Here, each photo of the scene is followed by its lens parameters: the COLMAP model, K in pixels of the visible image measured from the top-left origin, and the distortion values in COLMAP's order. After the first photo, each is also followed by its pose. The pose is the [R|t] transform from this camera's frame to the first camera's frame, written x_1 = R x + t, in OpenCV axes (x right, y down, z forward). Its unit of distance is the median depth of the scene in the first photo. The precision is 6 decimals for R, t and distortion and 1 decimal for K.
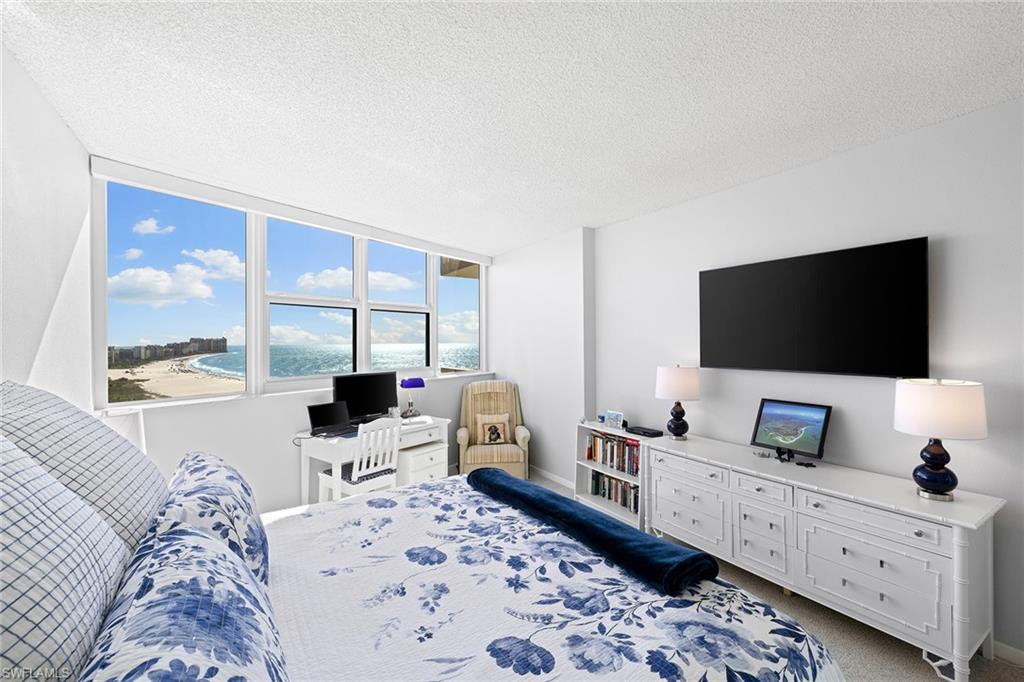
lens RADIAL K [[431.2, 0, 508.5], [0, 431.2, 338.6], [0, 0, 1]] dist [-0.001899, 0.000964]
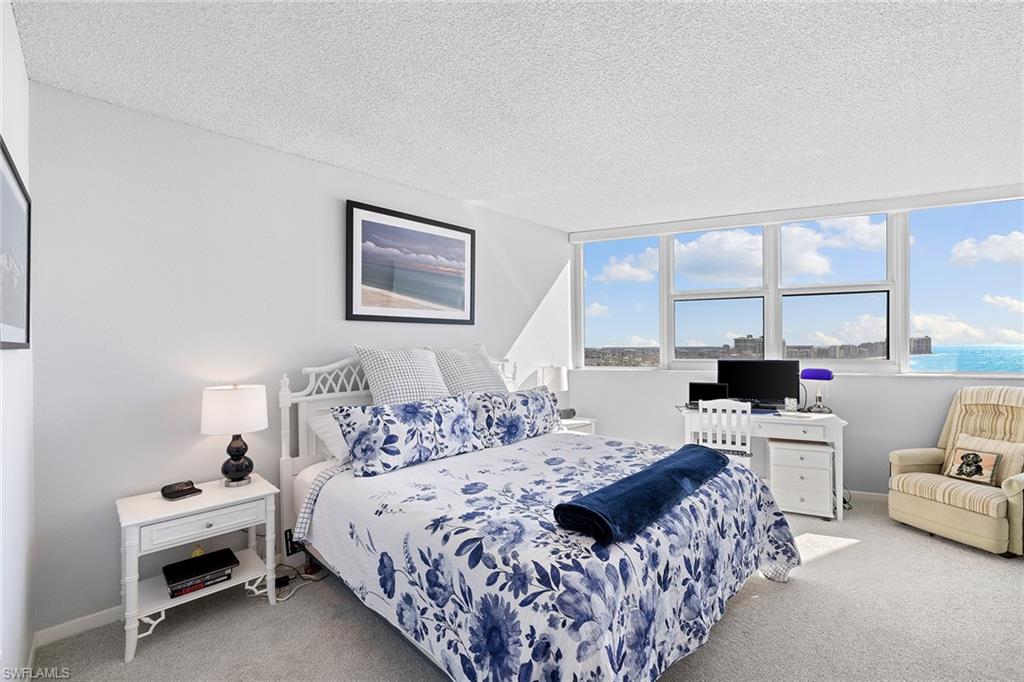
lens RADIAL K [[431.2, 0, 512.5], [0, 431.2, 344.0], [0, 0, 1]] dist [-0.001899, 0.000964]
pose [[0.215347, 0.002417, -0.976535, 0.650683], [0.010430, 0.999934, 0.004775, 0.039575], [0.976482, -0.011213, 0.215307, 0.270404]]
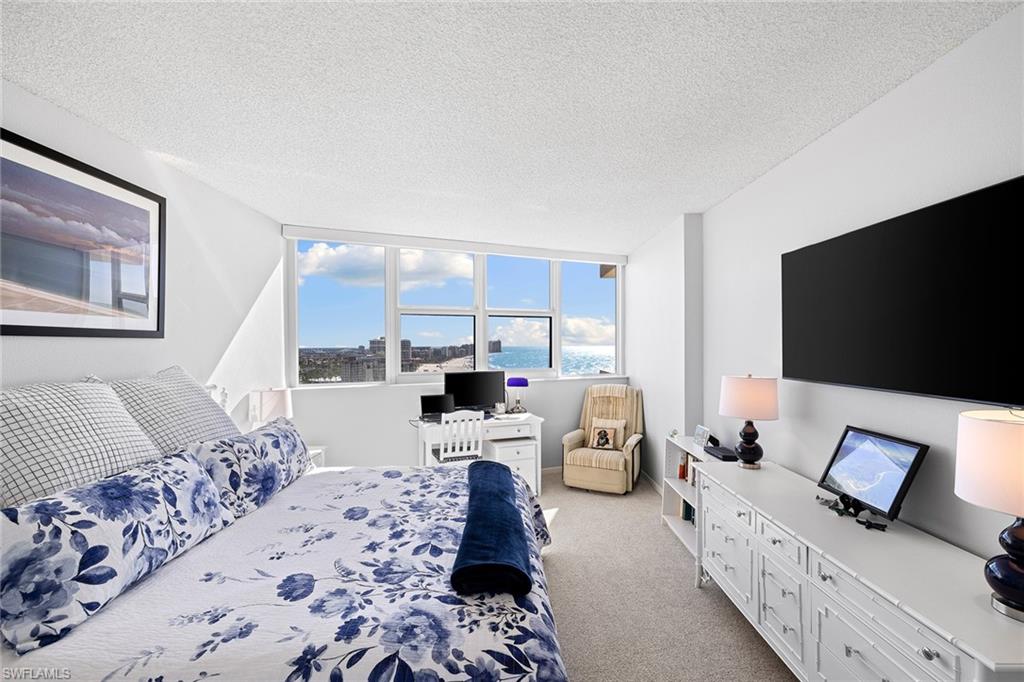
lens RADIAL K [[431.2, 0, 510.3], [0, 431.2, 346.8], [0, 0, 1]] dist [-0.001899, 0.000964]
pose [[0.847254, 0.006115, -0.531153, 0.443018], [0.001433, 0.999904, 0.013798, -0.002480], [0.531186, -0.012451, 0.847164, 0.086974]]
